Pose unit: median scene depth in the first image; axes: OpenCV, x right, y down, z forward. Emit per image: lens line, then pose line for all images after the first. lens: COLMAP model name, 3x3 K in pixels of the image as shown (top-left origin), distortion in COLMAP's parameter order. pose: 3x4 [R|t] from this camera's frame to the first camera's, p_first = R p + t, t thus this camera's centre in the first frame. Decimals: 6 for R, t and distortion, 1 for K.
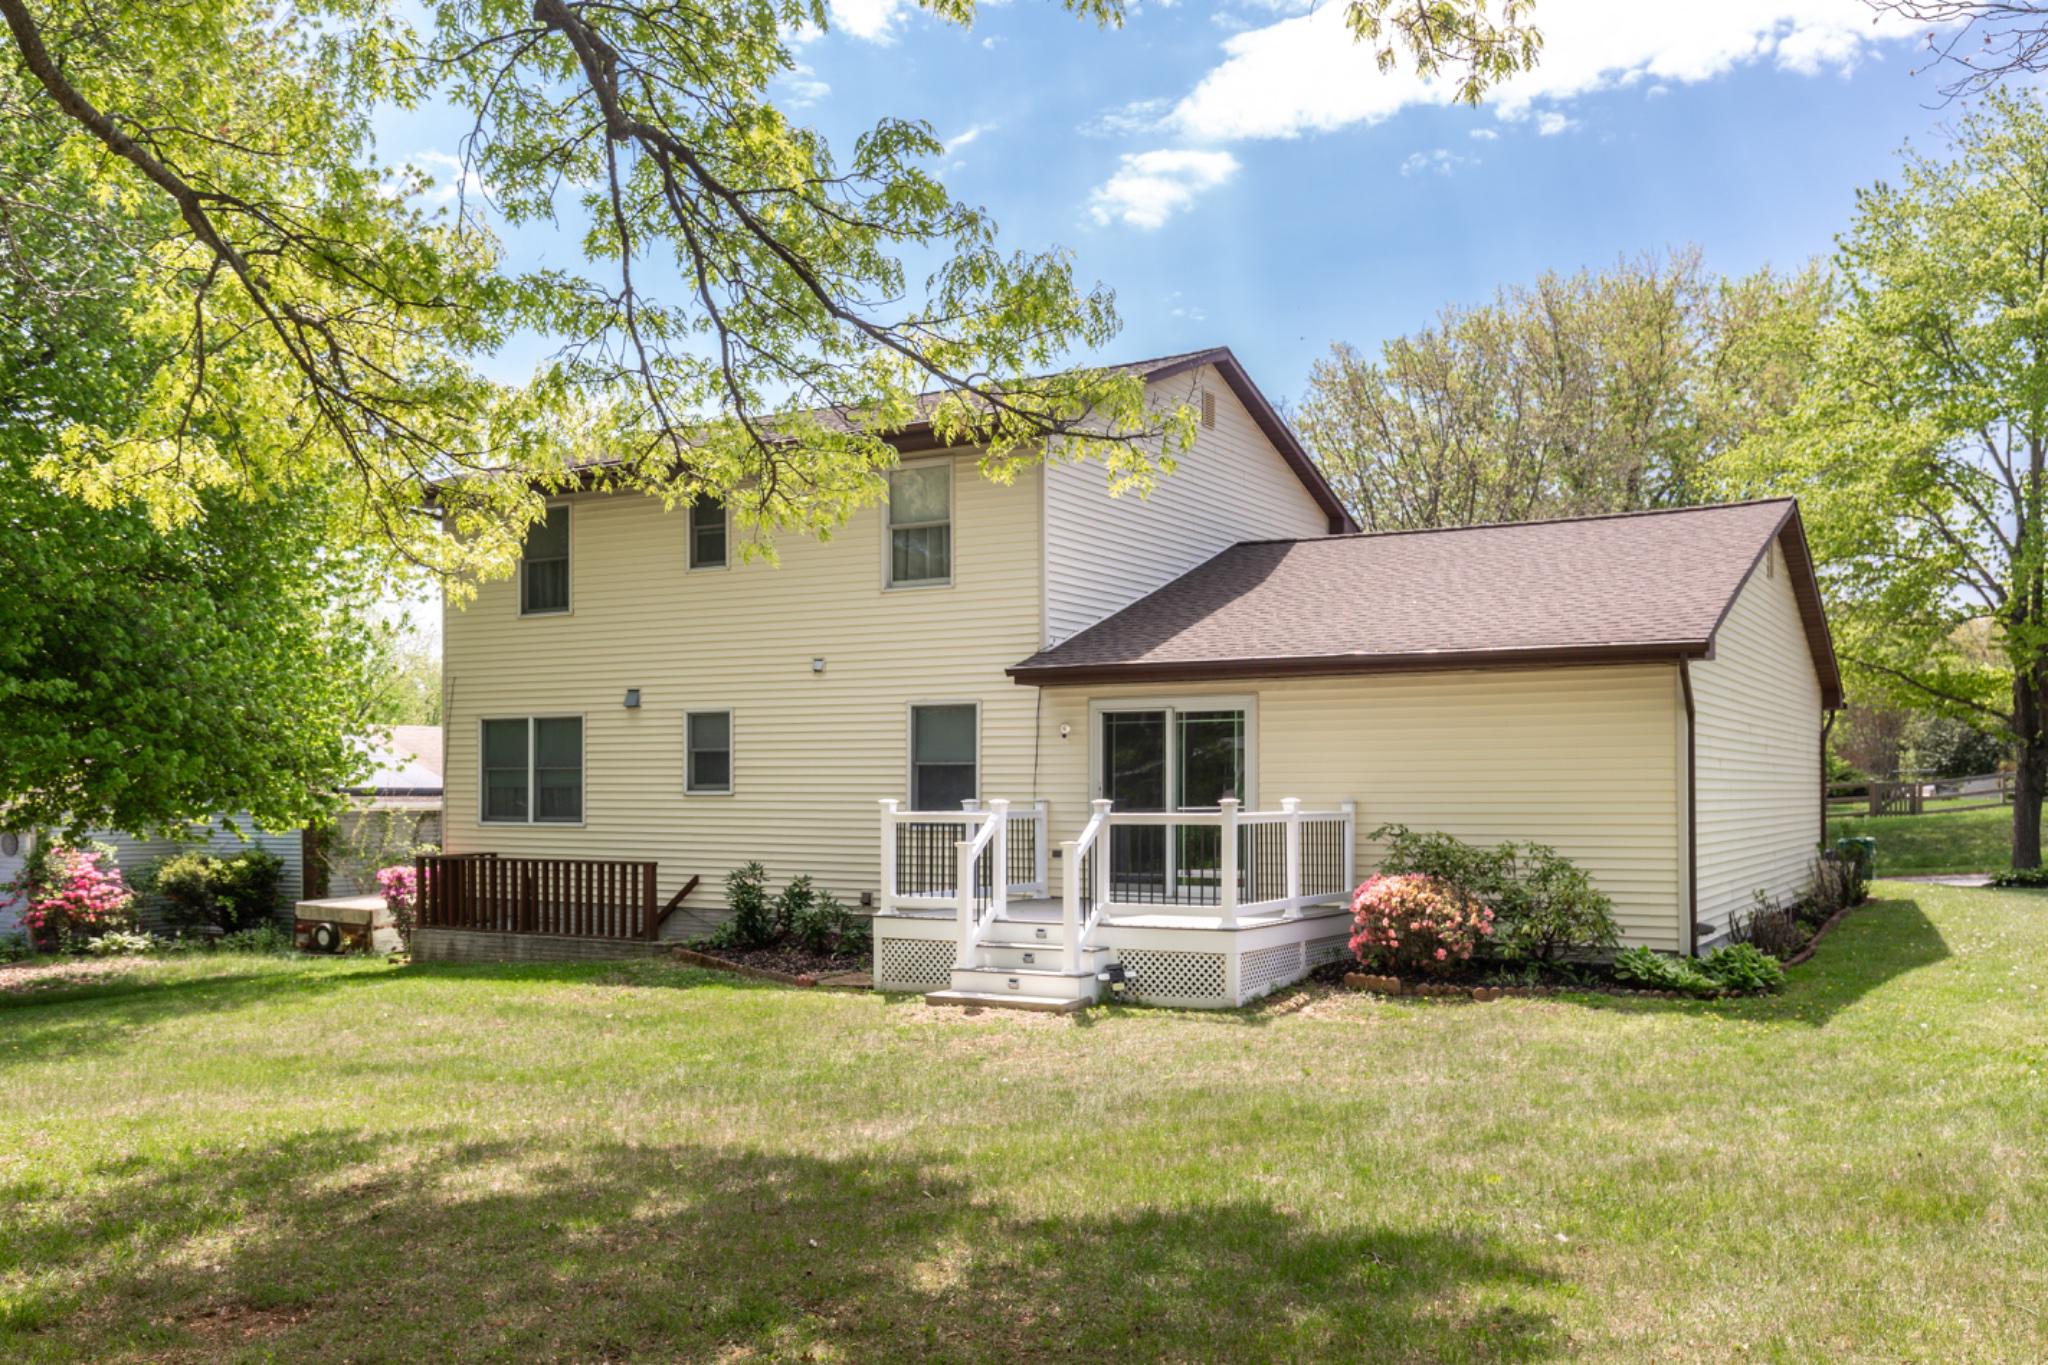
lens RADIAL K [[1749.8, 0, 982.9], [0, 1749.8, 845.8], [0, 0, 1]] dist [-0.000009, -0.001004]
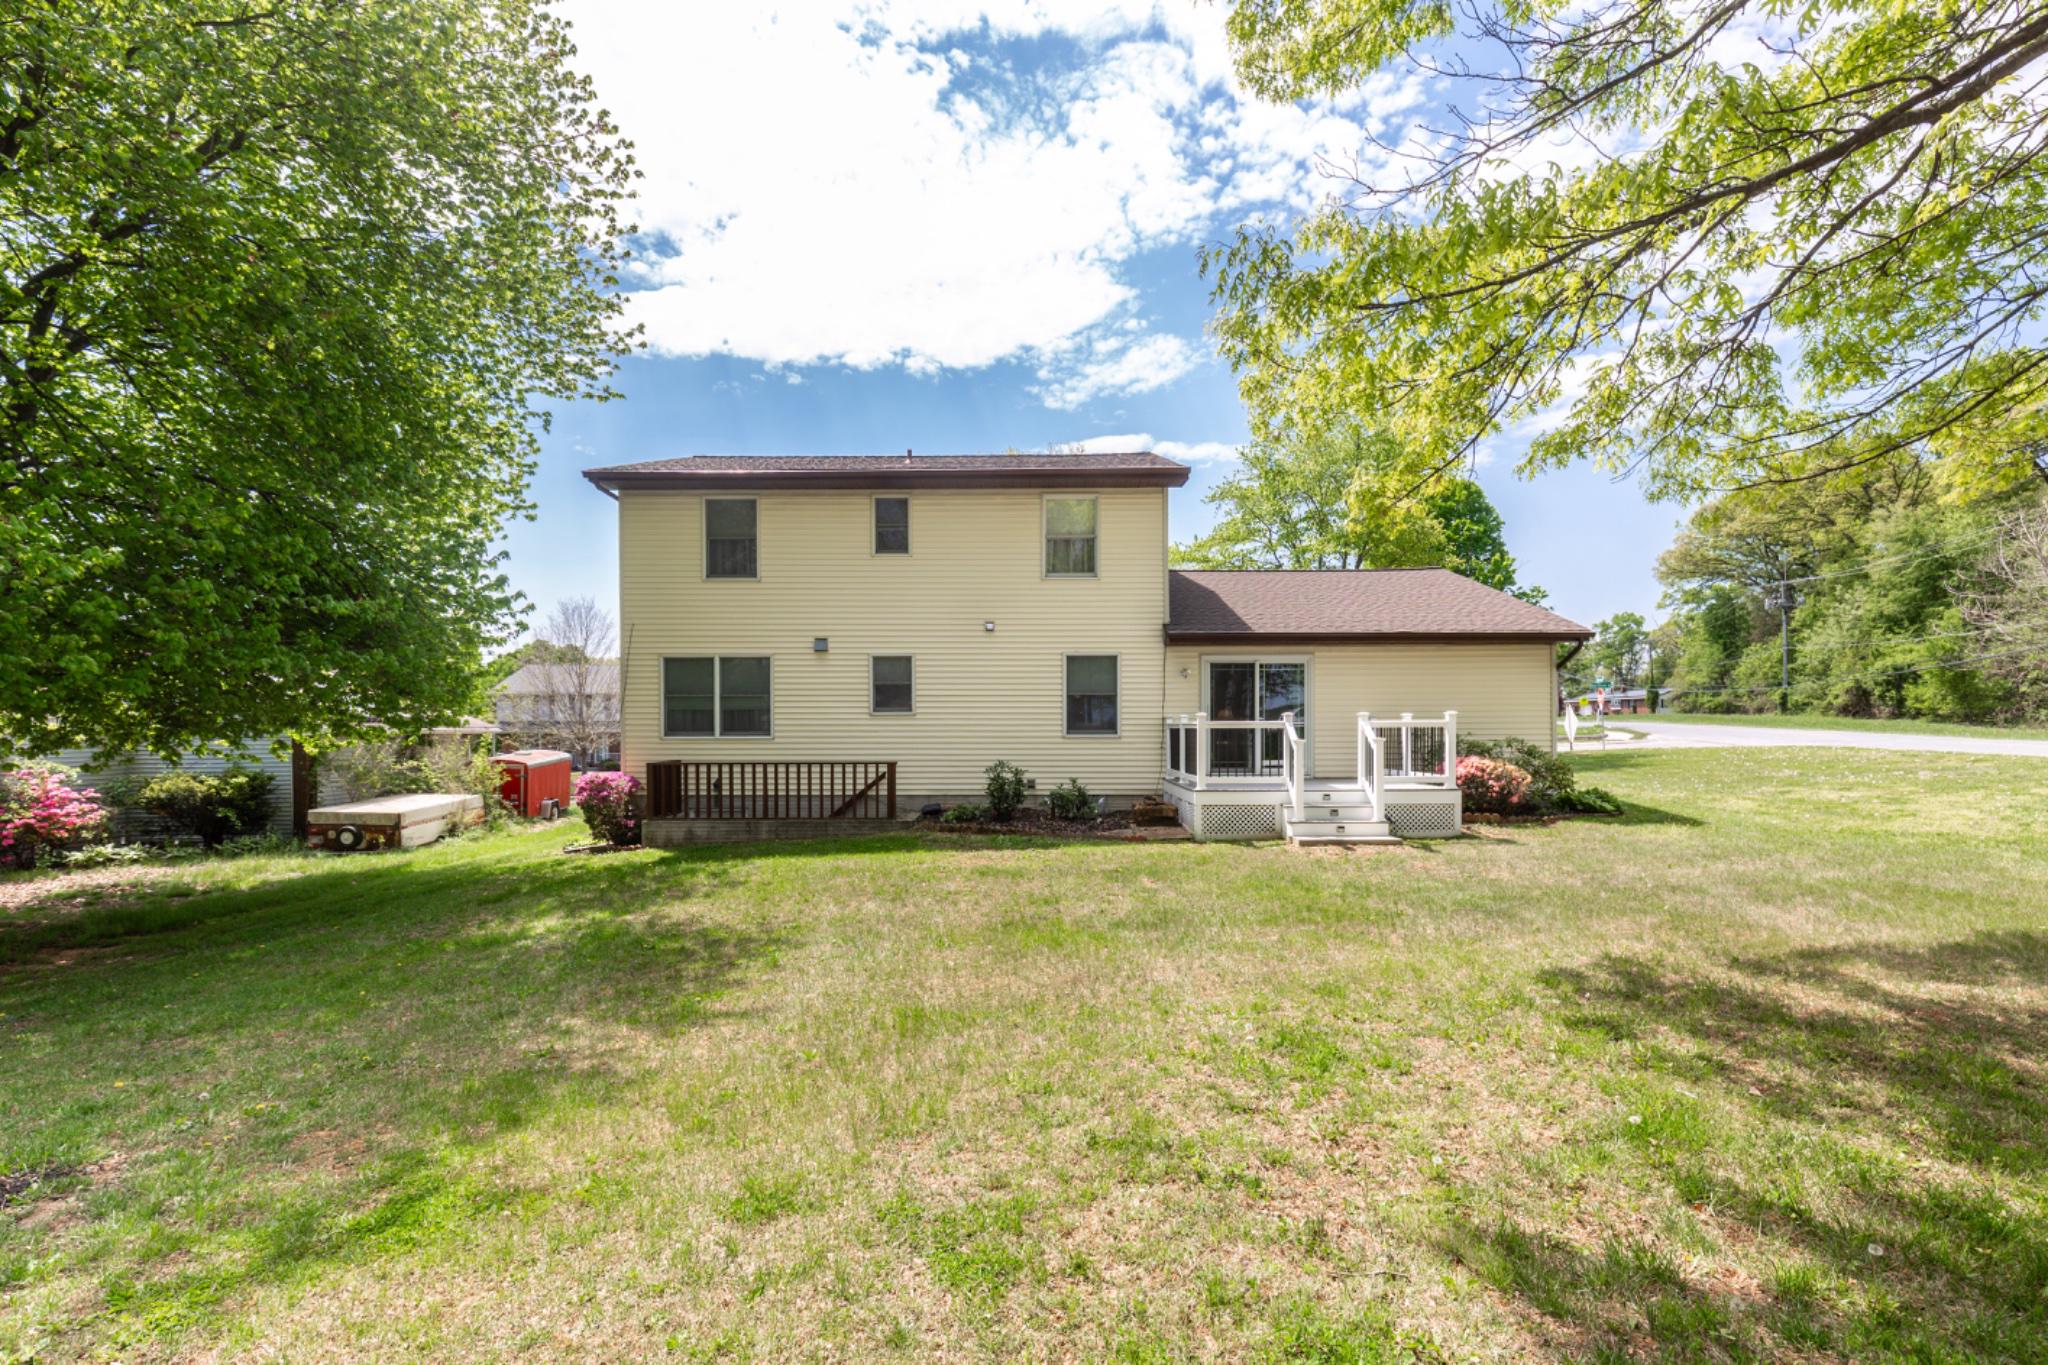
lens RADIAL K [[912.0, 0, 1020.0], [0, 912.0, 737.8], [0, 0, 1]] dist [0.002408, 0.000126]
pose [[0.855429, -0.004477, 0.517901, -0.552851], [0.018144, 0.999608, -0.021328, 0.008865], [-0.517602, 0.027642, 0.855175, 0.387943]]
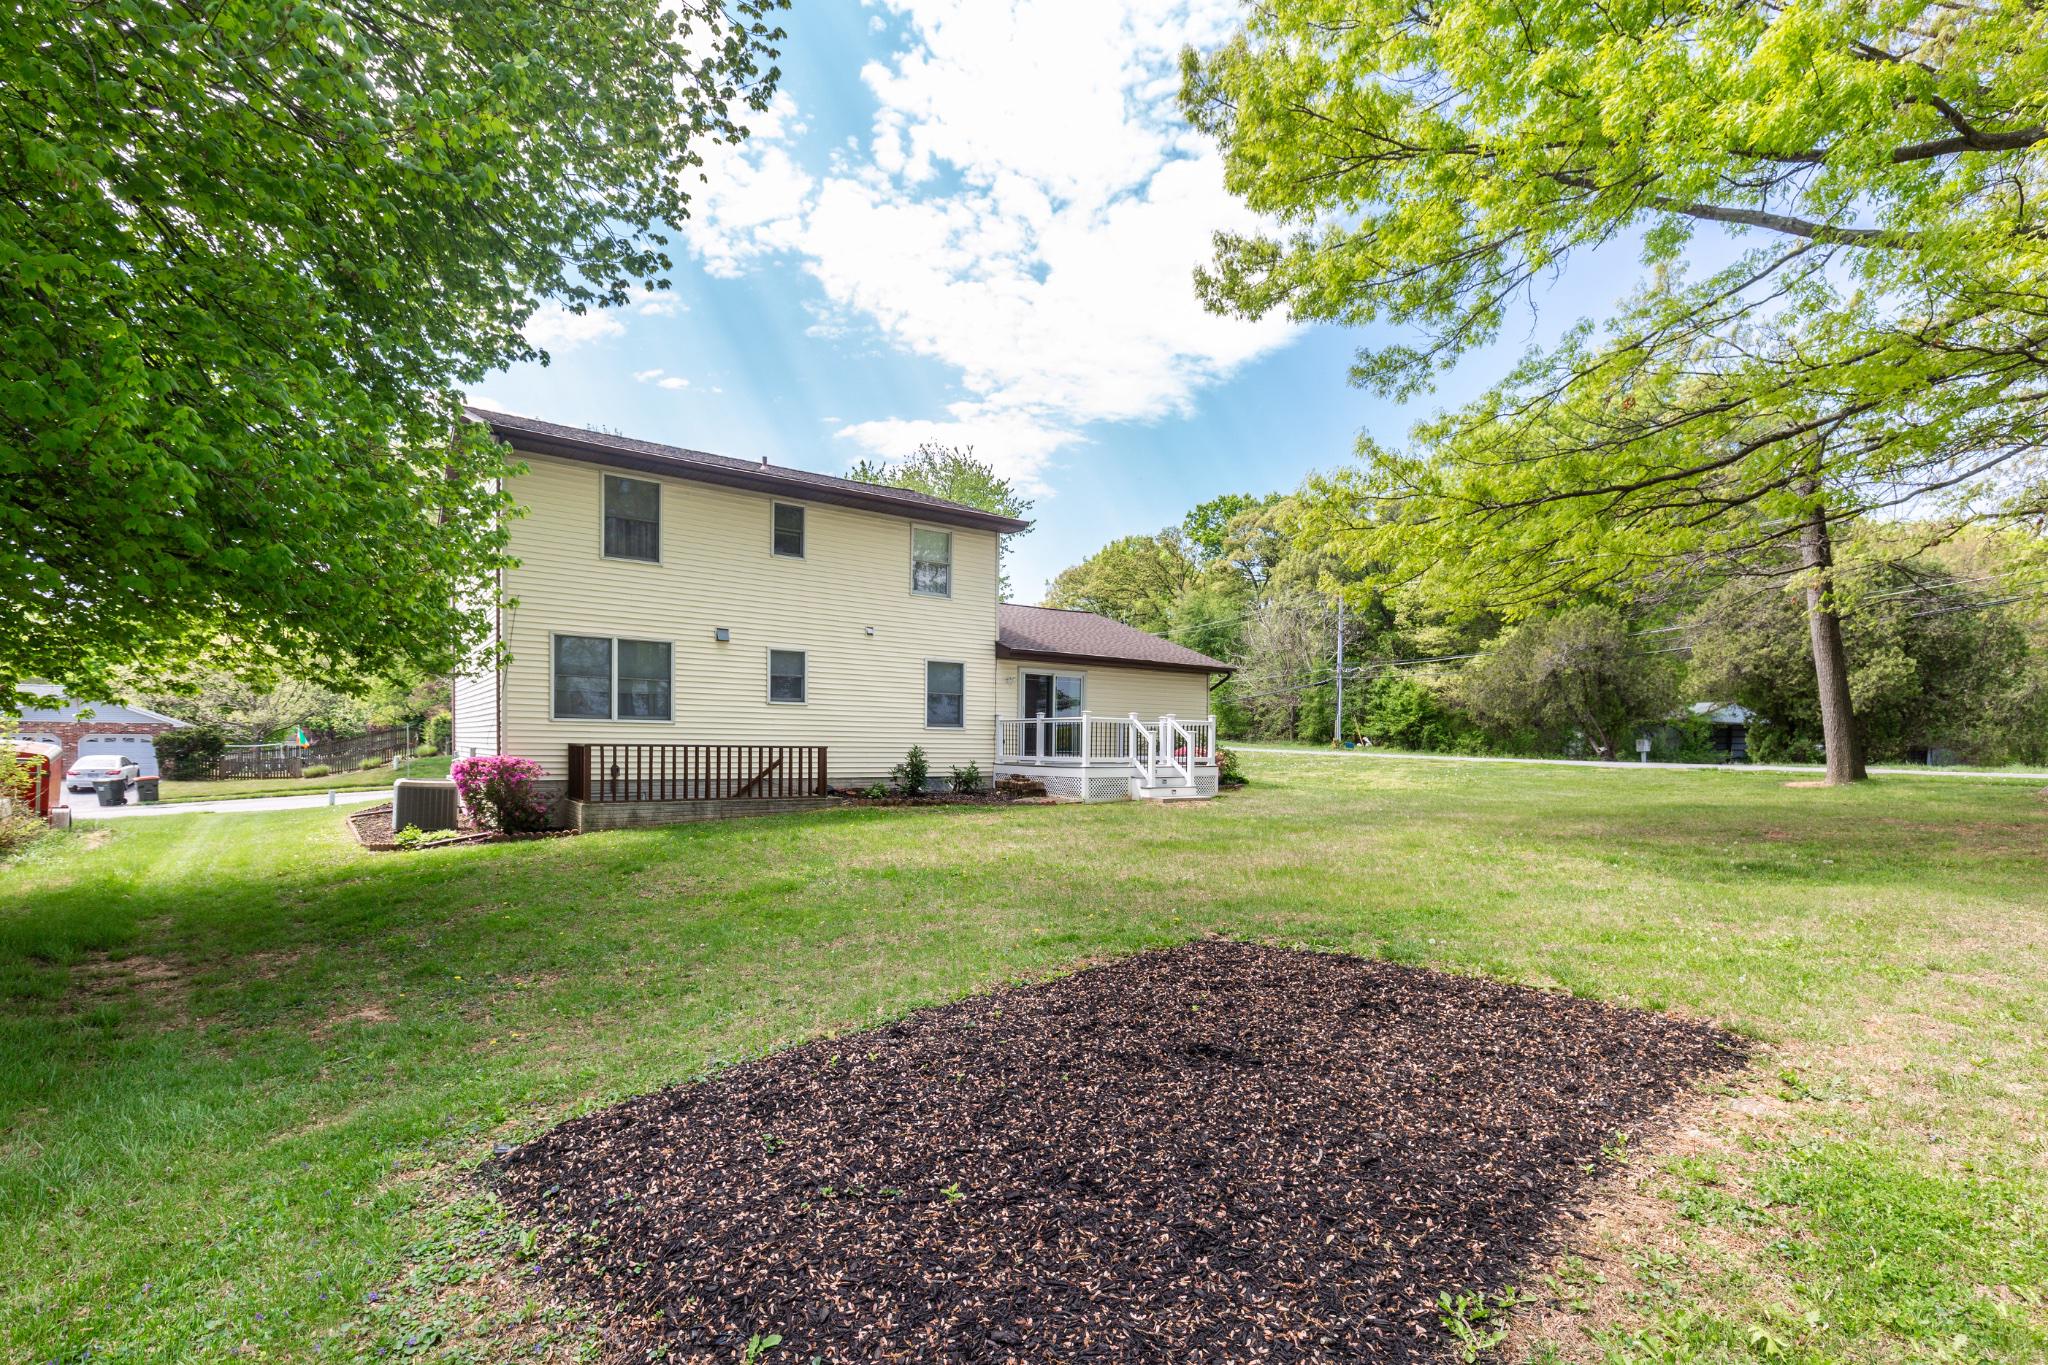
lens RADIAL K [[912.0, 0, 1020.0], [0, 912.0, 737.8], [0, 0, 1]] dist [0.002408, 0.000126]
pose [[0.378421, 0.003470, 0.925627, -1.008752], [0.012445, 0.999884, -0.008836, 0.012101], [-0.925550, 0.014863, 0.378333, 0.622622]]
